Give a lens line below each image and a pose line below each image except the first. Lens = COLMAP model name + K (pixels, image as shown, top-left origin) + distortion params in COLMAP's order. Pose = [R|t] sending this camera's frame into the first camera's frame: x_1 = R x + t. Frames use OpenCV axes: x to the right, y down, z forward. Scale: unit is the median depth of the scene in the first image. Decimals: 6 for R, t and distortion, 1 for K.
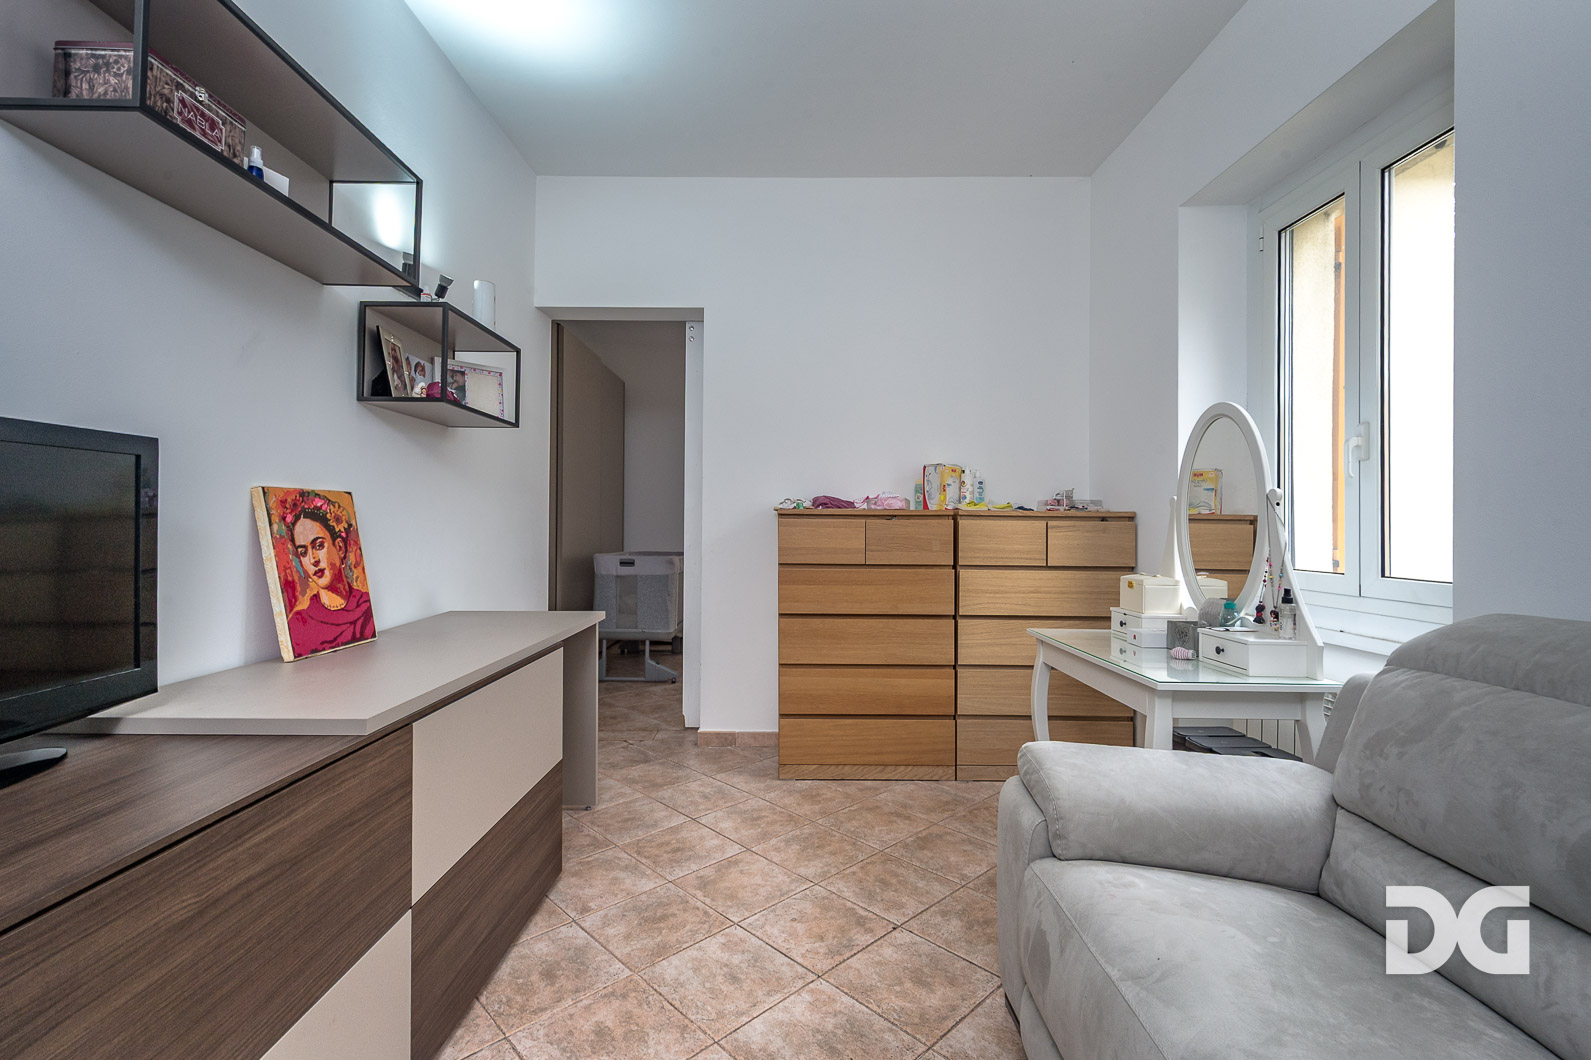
lens RADIAL K [[695.5, 0, 791.6], [0, 695.5, 516.8], [0, 0, 1]] dist [0.002472, 0.000287]
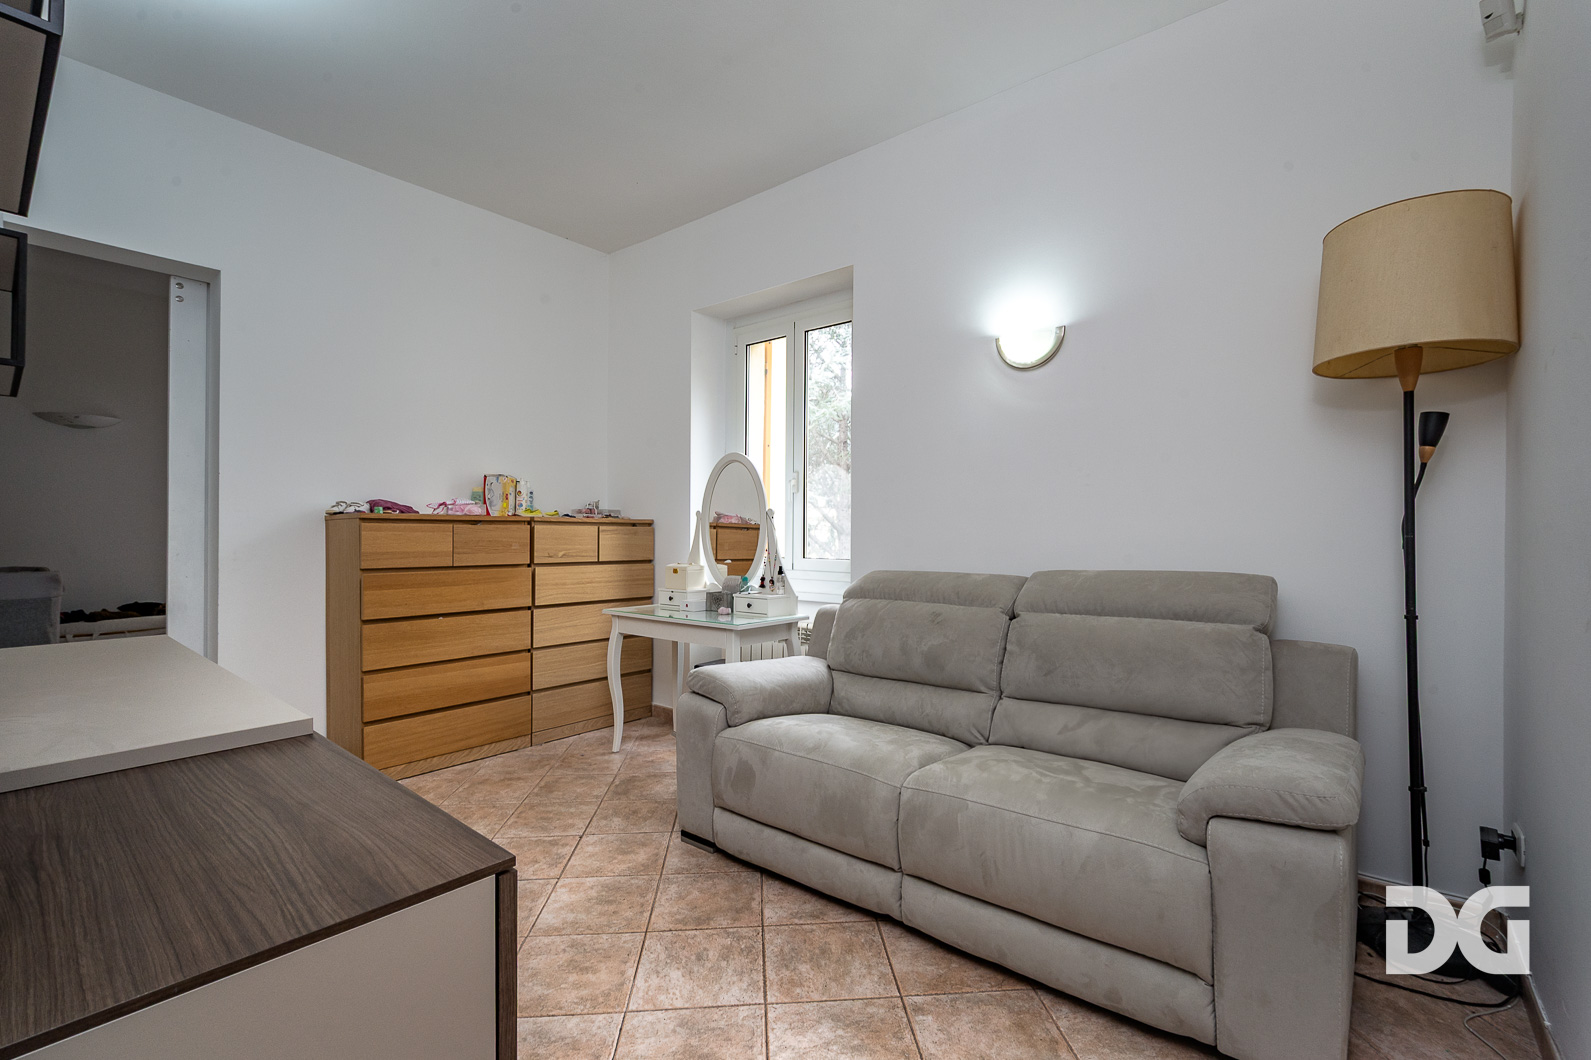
lens RADIAL K [[697.6, 0, 795.5], [0, 697.6, 530.0], [0, 0, 1]] dist [0.001227, -0.000022]
pose [[0.635369, -0.002186, 0.772206, -0.397290], [-0.010201, 0.999885, 0.011224, -0.005077], [-0.772141, -0.015009, 0.635274, -0.092210]]
